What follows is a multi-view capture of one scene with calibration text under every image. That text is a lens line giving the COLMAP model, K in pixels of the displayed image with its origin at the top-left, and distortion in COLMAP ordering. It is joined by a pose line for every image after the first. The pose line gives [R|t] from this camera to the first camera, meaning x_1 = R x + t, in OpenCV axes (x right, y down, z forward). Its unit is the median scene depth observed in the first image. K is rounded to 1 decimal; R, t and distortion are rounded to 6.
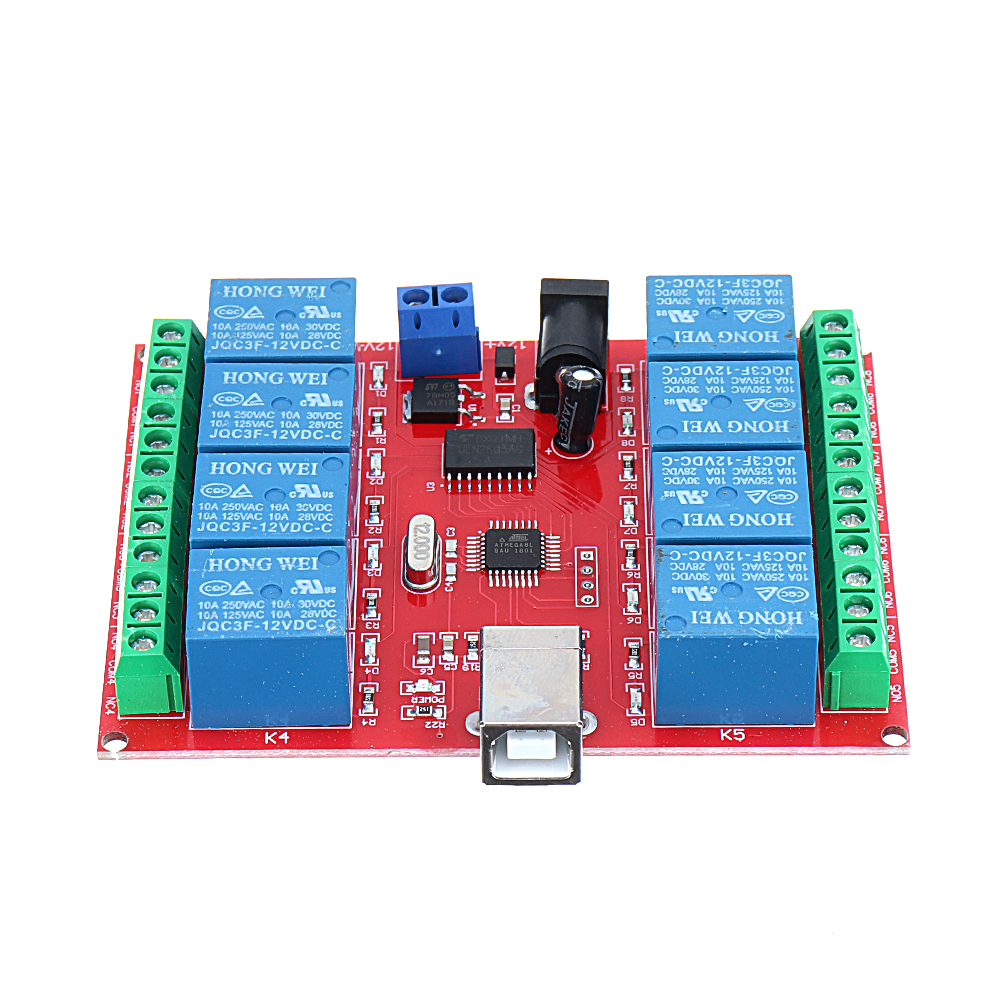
lens RADIAL K [[4184.1, 0, 496.9], [0, 4184.1, 505.4], [0, 0, 1]] dist [0.699175, 0.000000]
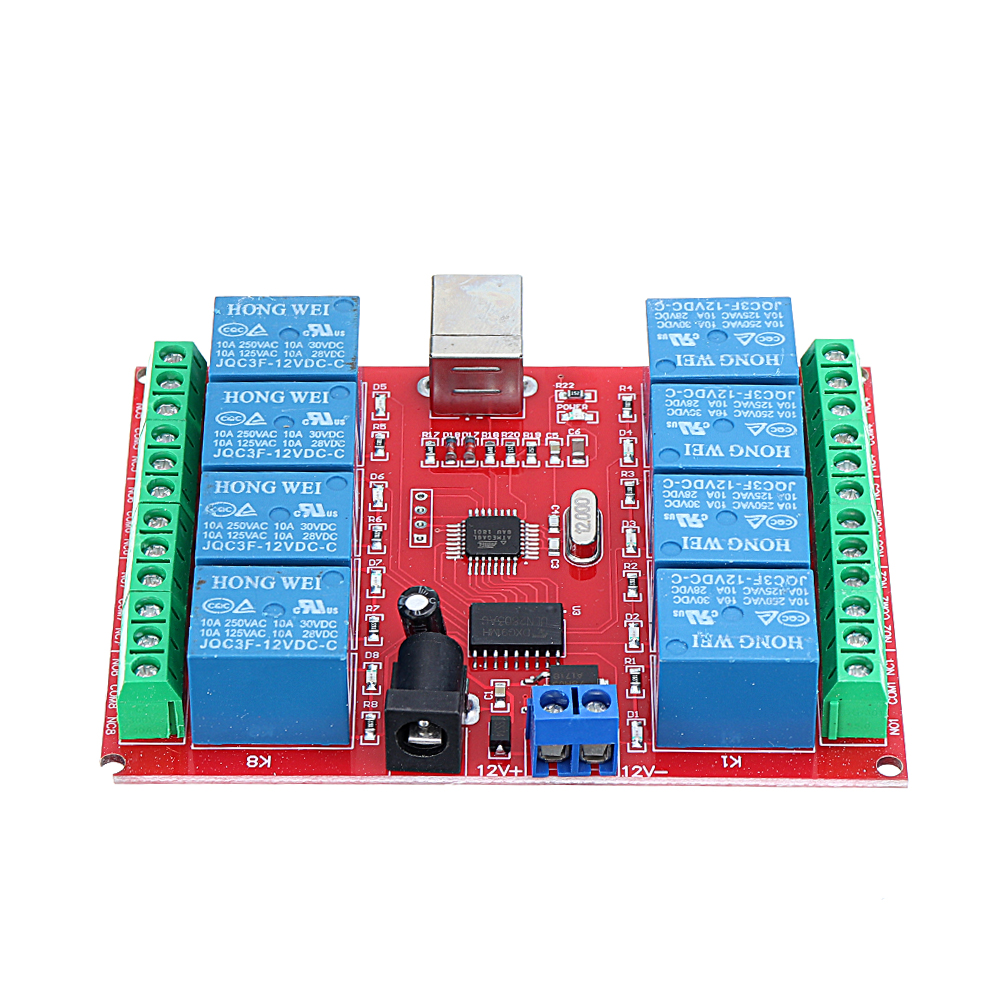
lens RADIAL K [[4184.1, 0, 495.1], [0, 4184.1, 494.8], [0, 0, 1]] dist [0.699175, 0.000000]
pose [[-0.999916, 0.007773, 0.010384, -0.007458], [0.010492, 0.013893, 0.999848, -1.022736], [0.007627, 0.999873, -0.013974, 1.024315]]
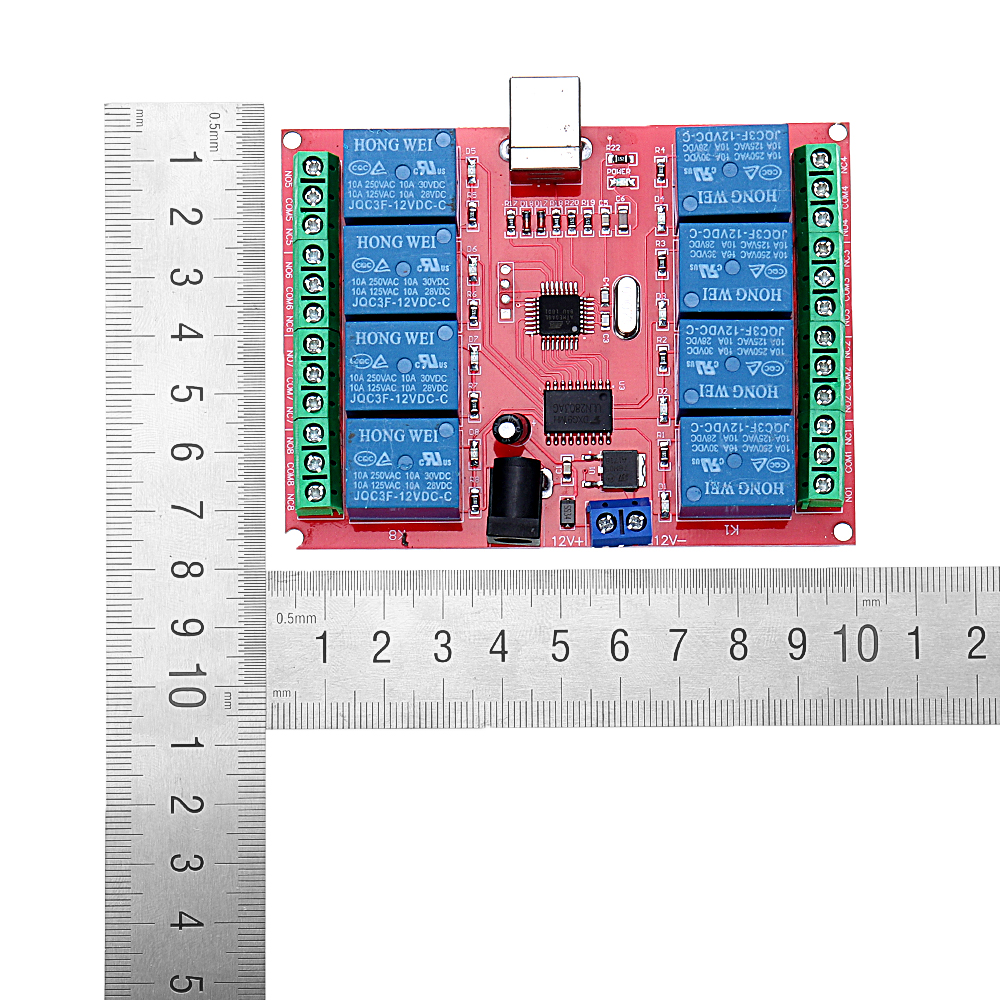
lens RADIAL K [[4184.1, 0, 504.9], [0, 4184.1, 506.9], [0, 0, 1]] dist [0.699175, 0.000000]
pose [[-0.999672, 0.013053, 0.022043, -0.007740], [0.009616, -0.606345, 0.795143, -1.135128], [0.023745, 0.795094, 0.606021, 0.226879]]
